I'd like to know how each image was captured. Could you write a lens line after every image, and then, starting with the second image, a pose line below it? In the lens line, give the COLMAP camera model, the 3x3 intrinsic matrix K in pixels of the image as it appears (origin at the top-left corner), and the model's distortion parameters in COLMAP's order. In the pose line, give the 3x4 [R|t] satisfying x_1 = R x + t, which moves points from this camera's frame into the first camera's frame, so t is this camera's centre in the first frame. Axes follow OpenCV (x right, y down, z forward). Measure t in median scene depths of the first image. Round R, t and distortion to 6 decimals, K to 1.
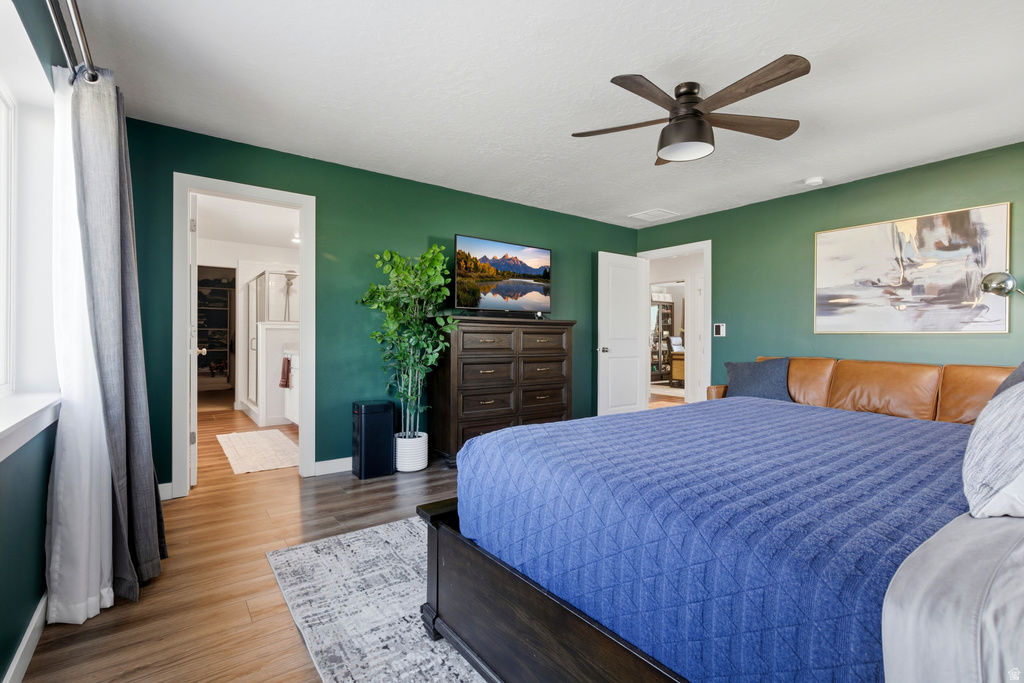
lens RADIAL K [[470.0, 0, 512.1], [0, 470.0, 343.8], [0, 0, 1]] dist [0.001763, -0.000391]
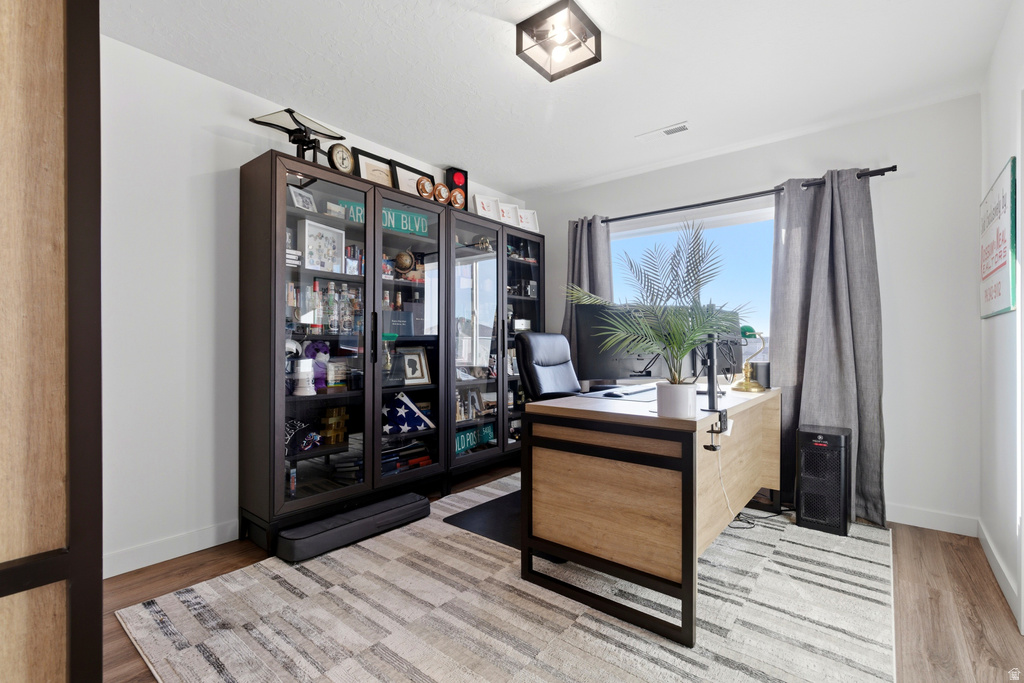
lens RADIAL K [[470.0, 0, 511.6], [0, 470.0, 344.7], [0, 0, 1]] dist [0.001763, -0.000391]
pose [[0.967804, -0.000469, 0.251706, 0.237242], [0.002371, 0.999971, -0.007250, -0.005936], [-0.251695, 0.007613, 0.967777, 0.681321]]
